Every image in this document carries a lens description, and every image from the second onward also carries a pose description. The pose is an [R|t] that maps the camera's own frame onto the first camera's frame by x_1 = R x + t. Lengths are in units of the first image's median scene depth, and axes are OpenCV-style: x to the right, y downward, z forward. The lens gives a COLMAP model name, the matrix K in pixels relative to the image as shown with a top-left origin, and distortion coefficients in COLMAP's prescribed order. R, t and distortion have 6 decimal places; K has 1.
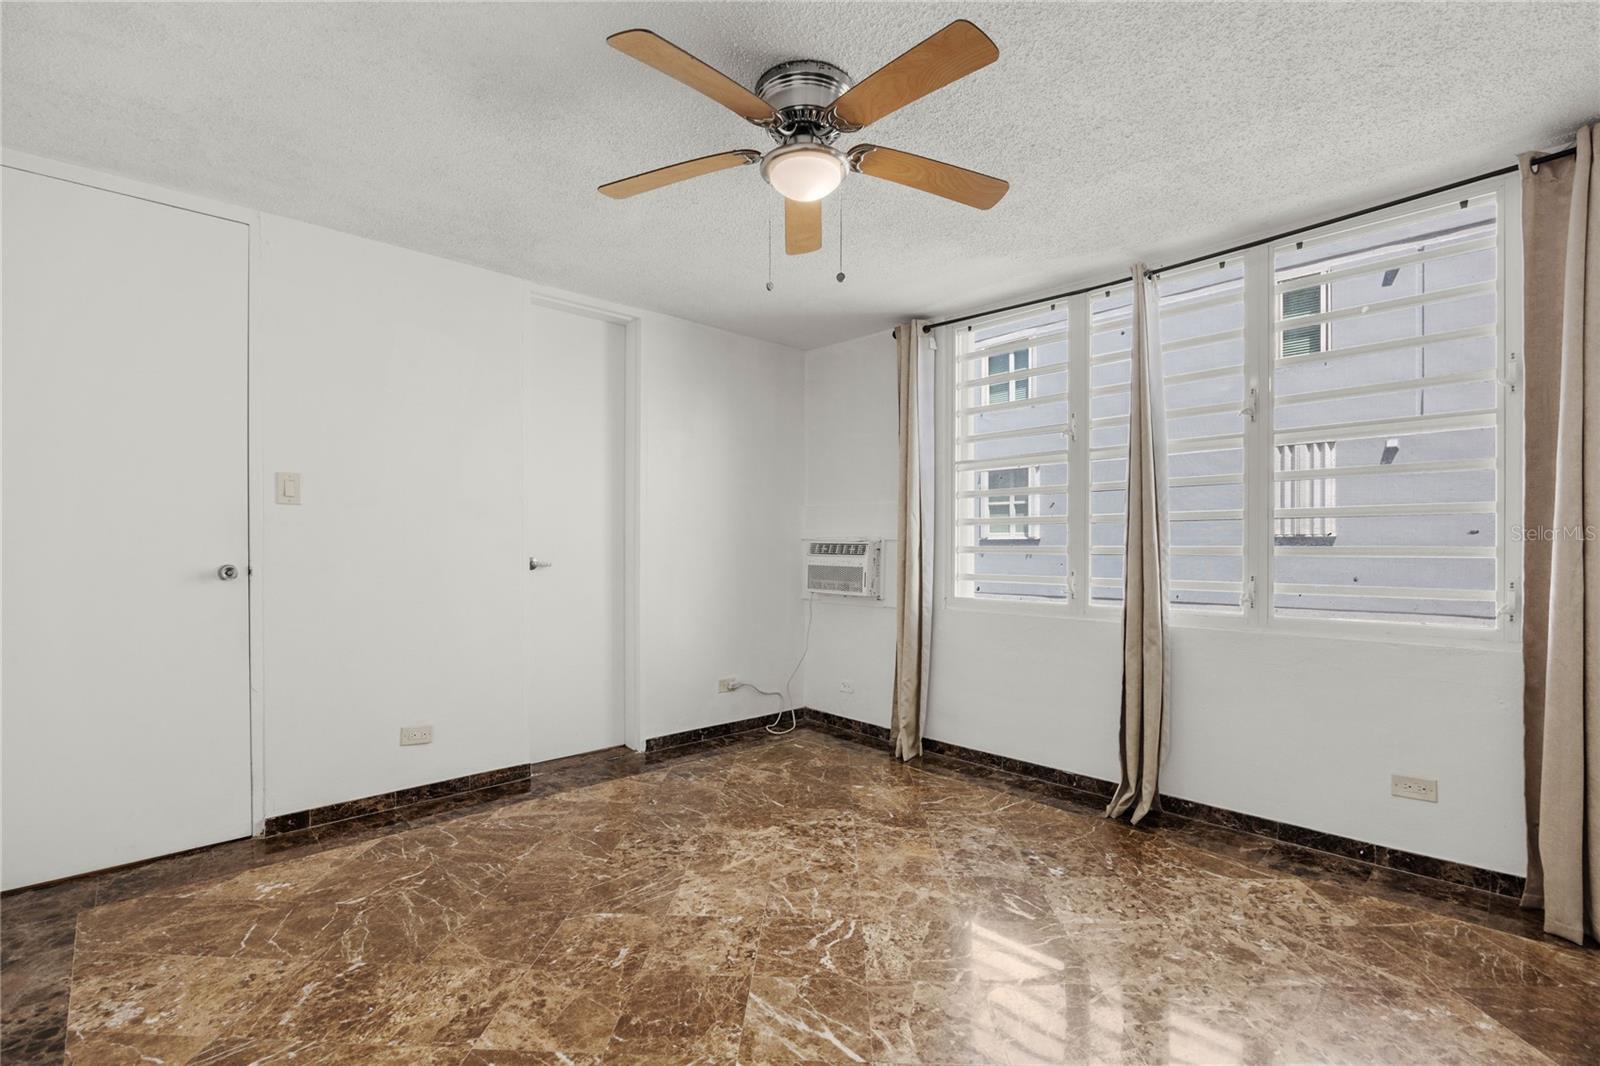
lens RADIAL K [[699.2, 0, 800.2], [0, 699.2, 541.4], [0, 0, 1]] dist [-0.018678, 0.000926]
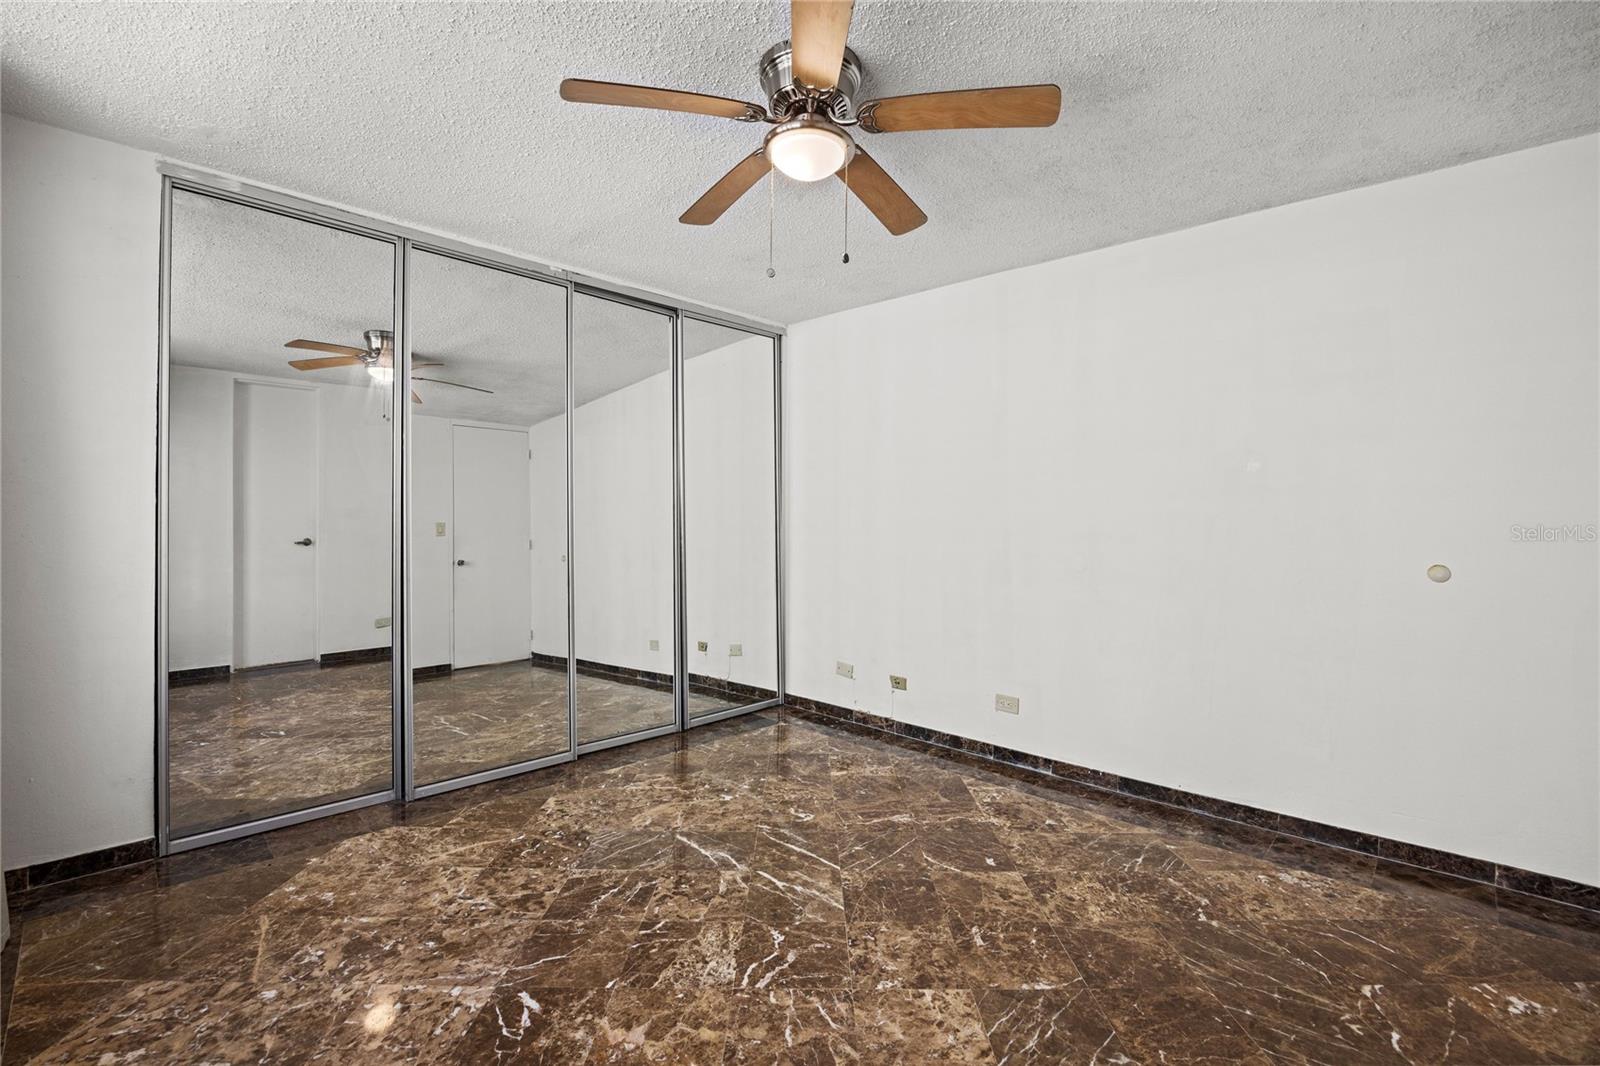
lens RADIAL K [[699.2, 0, 798.7], [0, 699.2, 529.7], [0, 0, 1]] dist [-0.018678, 0.000926]
pose [[-0.999312, -0.007691, -0.036275, 0.049852], [-0.007859, 0.999959, 0.004491, -0.008790], [0.036239, 0.004773, -0.999332, 2.034460]]
